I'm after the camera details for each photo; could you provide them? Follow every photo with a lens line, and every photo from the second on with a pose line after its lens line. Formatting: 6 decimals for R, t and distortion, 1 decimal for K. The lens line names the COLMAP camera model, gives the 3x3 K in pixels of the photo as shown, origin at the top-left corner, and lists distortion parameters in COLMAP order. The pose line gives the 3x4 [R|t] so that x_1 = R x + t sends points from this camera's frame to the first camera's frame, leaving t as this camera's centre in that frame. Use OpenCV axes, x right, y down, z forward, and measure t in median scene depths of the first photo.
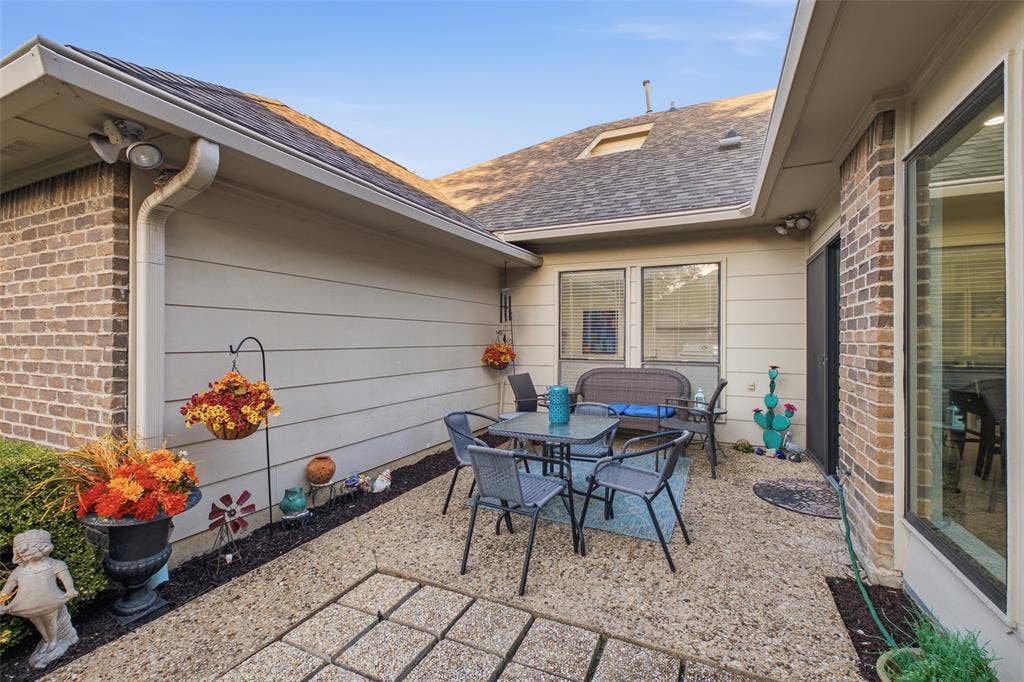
lens RADIAL K [[451.8, 0, 510.5], [0, 451.8, 334.5], [0, 0, 1]] dist [0.004439, -0.000100]
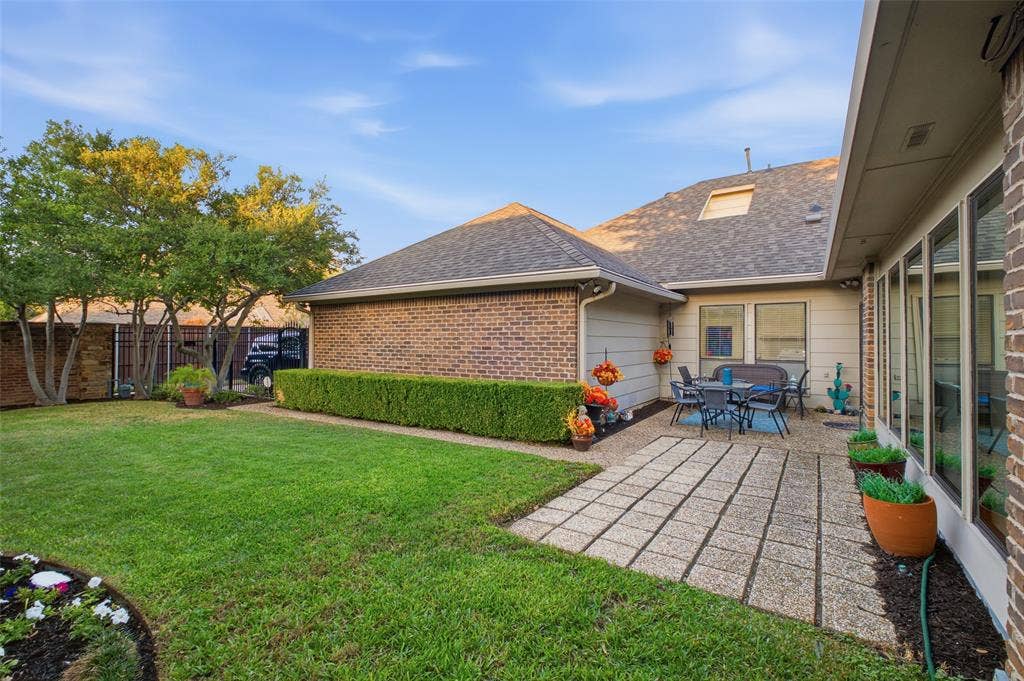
lens RADIAL K [[451.8, 0, 509.8], [0, 451.8, 335.8], [0, 0, 1]] dist [0.004439, -0.000100]
pose [[0.987249, -0.001946, -0.159171, -0.376999], [0.001360, 0.999992, -0.003795, -0.028397], [0.159177, 0.003530, 0.987244, -0.885021]]
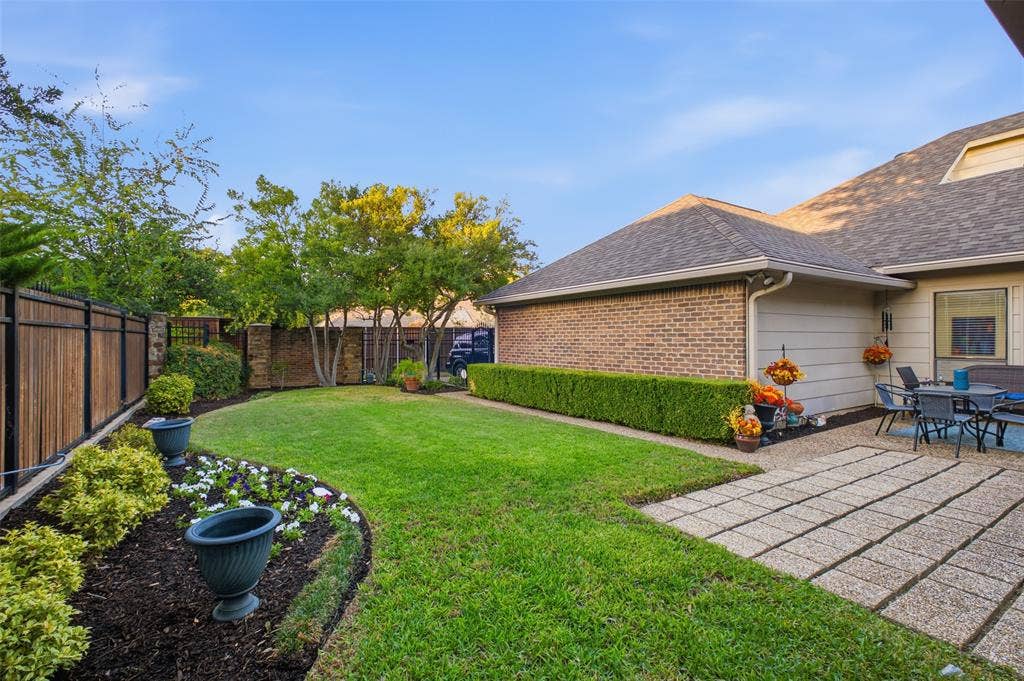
lens RADIAL K [[451.8, 0, 512.5], [0, 451.8, 337.3], [0, 0, 1]] dist [0.004439, -0.000100]
pose [[0.843565, -0.008690, -0.536957, -0.267888], [0.010792, 0.999941, 0.000773, -0.024741], [0.536919, -0.006447, 0.843609, -0.944861]]
